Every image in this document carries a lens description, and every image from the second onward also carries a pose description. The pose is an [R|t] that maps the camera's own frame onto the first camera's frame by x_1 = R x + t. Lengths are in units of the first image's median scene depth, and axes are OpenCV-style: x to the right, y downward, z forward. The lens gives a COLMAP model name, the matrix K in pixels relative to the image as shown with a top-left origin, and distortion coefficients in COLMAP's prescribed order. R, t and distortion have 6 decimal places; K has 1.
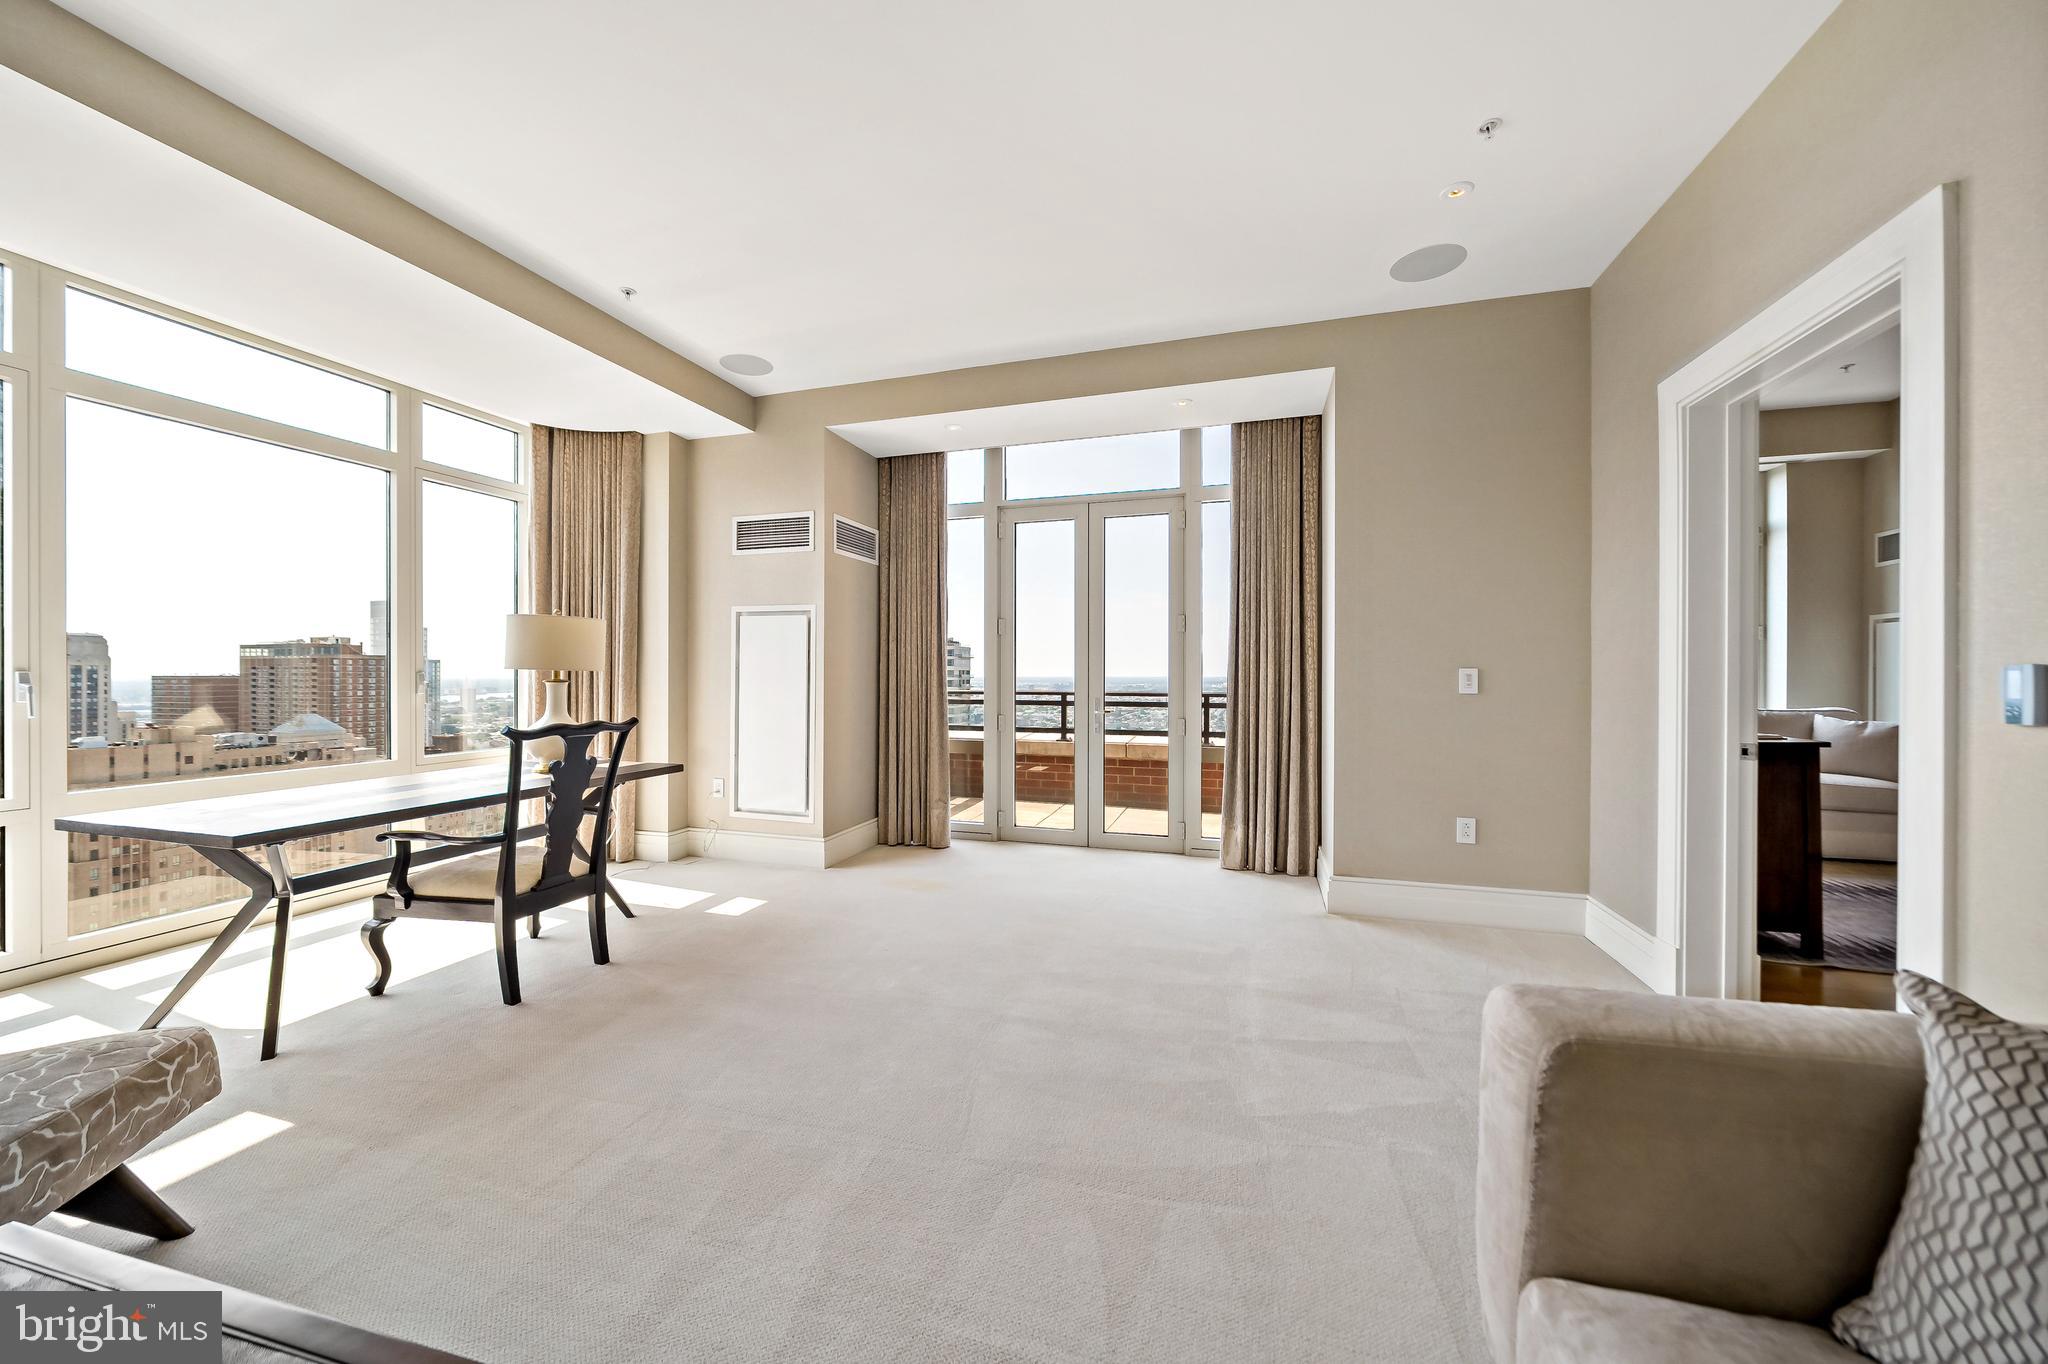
lens RADIAL K [[789.8, 0, 1024.0], [0, 789.8, 682.0], [0, 0, 1]] dist [0.000159, 0.000008]
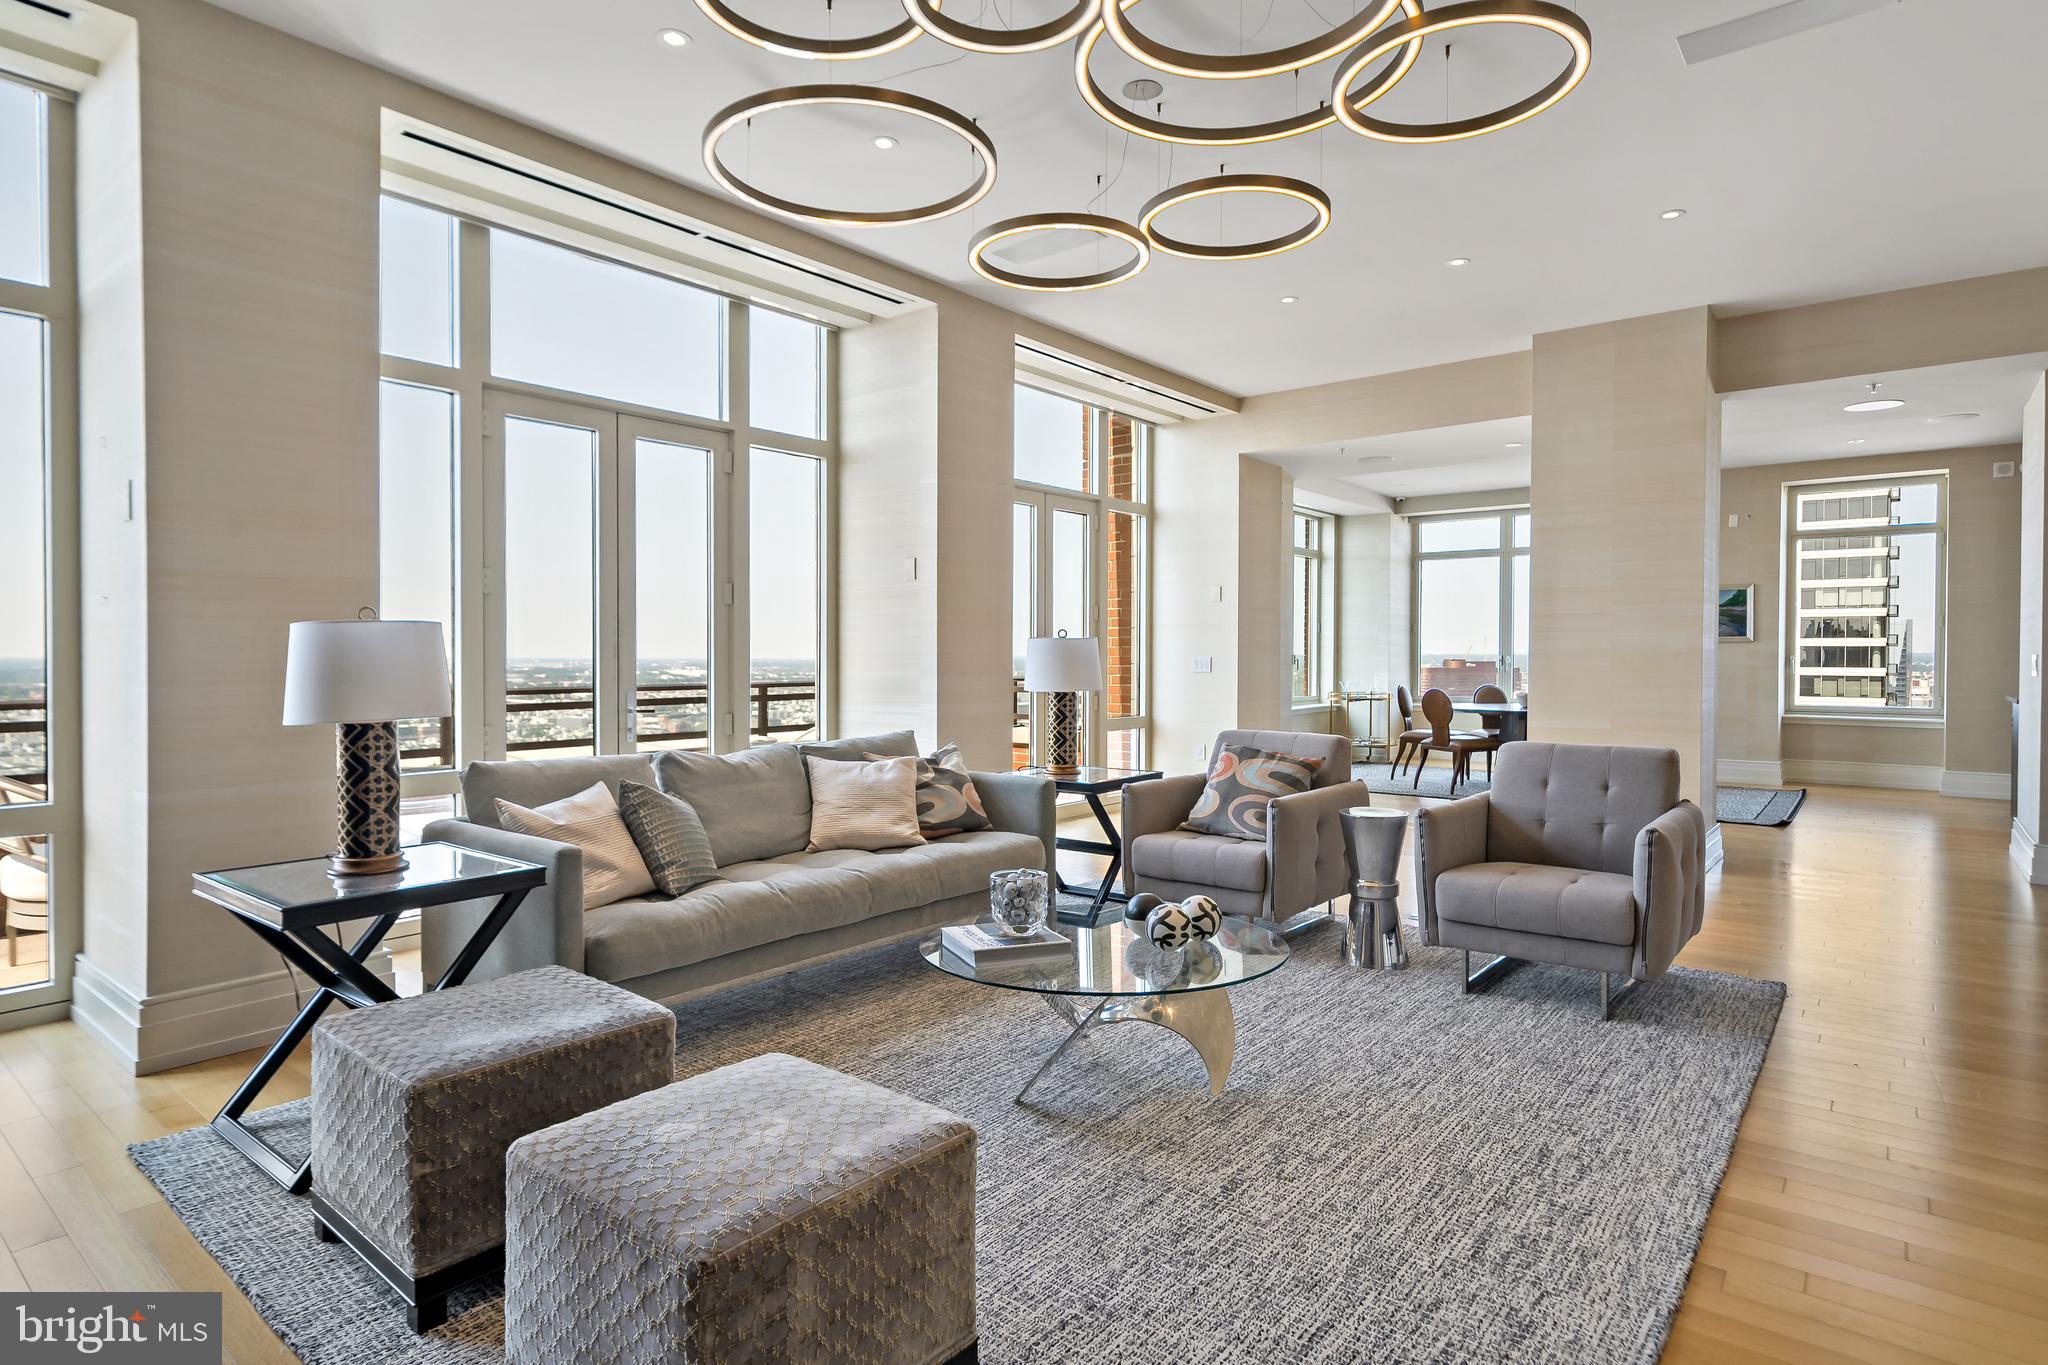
lens RADIAL K [[1099.8, 0, 1024.0], [0, 1099.8, 682.5], [0, 0, 1]] dist [-0.001604, -0.000305]
pose [[0.395192, -0.014608, 0.918483, -0.666123], [0.009621, 0.999885, 0.011763, 0.002697], [-0.918548, 0.004189, 0.395287, 0.291001]]
